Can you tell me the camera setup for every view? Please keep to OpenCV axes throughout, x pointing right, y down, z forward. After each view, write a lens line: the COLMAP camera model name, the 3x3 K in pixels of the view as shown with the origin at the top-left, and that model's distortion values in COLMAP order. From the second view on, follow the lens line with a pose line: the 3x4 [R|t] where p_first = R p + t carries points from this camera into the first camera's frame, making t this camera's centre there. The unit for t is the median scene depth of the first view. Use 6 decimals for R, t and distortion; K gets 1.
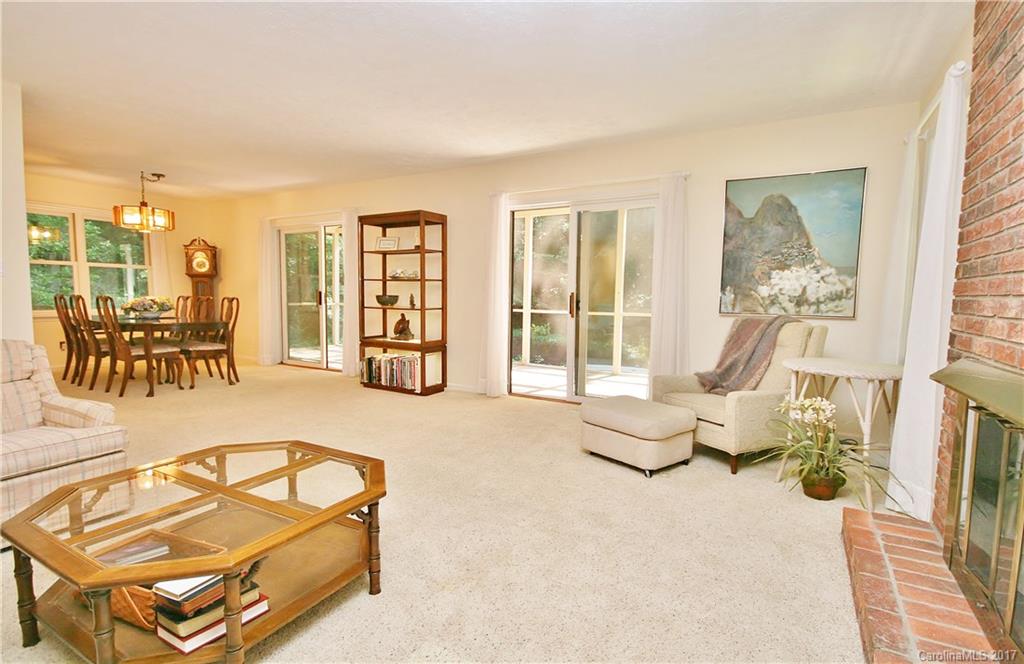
lens RADIAL K [[483.2, 0, 512.0], [0, 483.2, 332.0], [0, 0, 1]] dist [-0.002706, -0.000385]
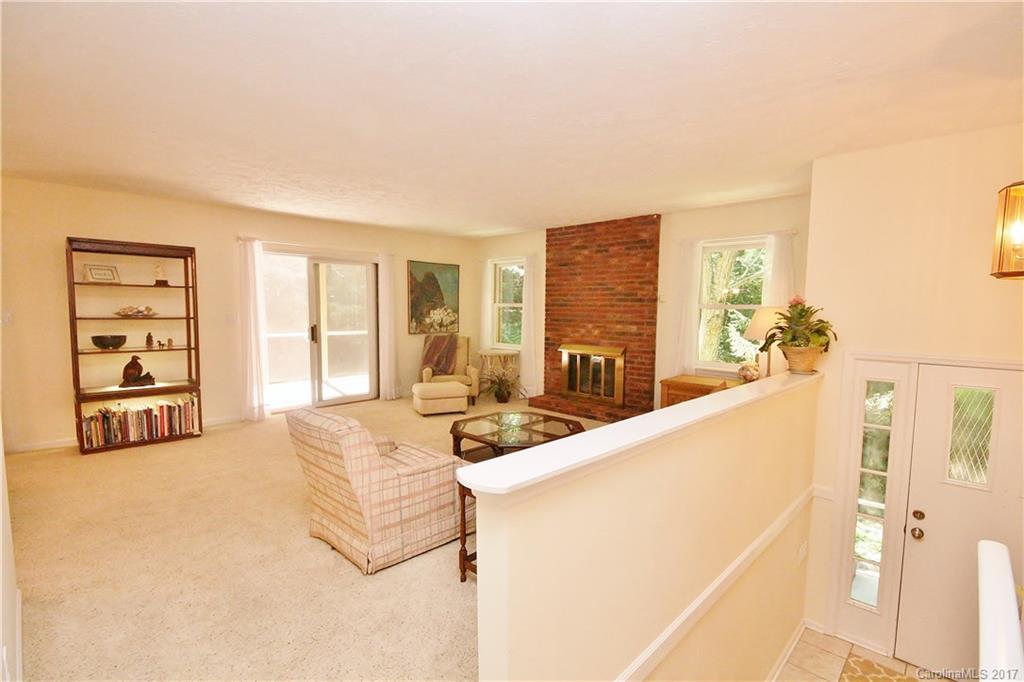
lens RADIAL K [[490.5, 0, 512.0], [0, 490.5, 341.0], [0, 0, 1]] dist [-0.000692, -0.000102]
pose [[0.249443, -0.074703, 0.965504, -0.982322], [0.078586, 0.995293, 0.056705, -0.066564], [-0.965196, 0.061730, 0.254139, 0.131097]]
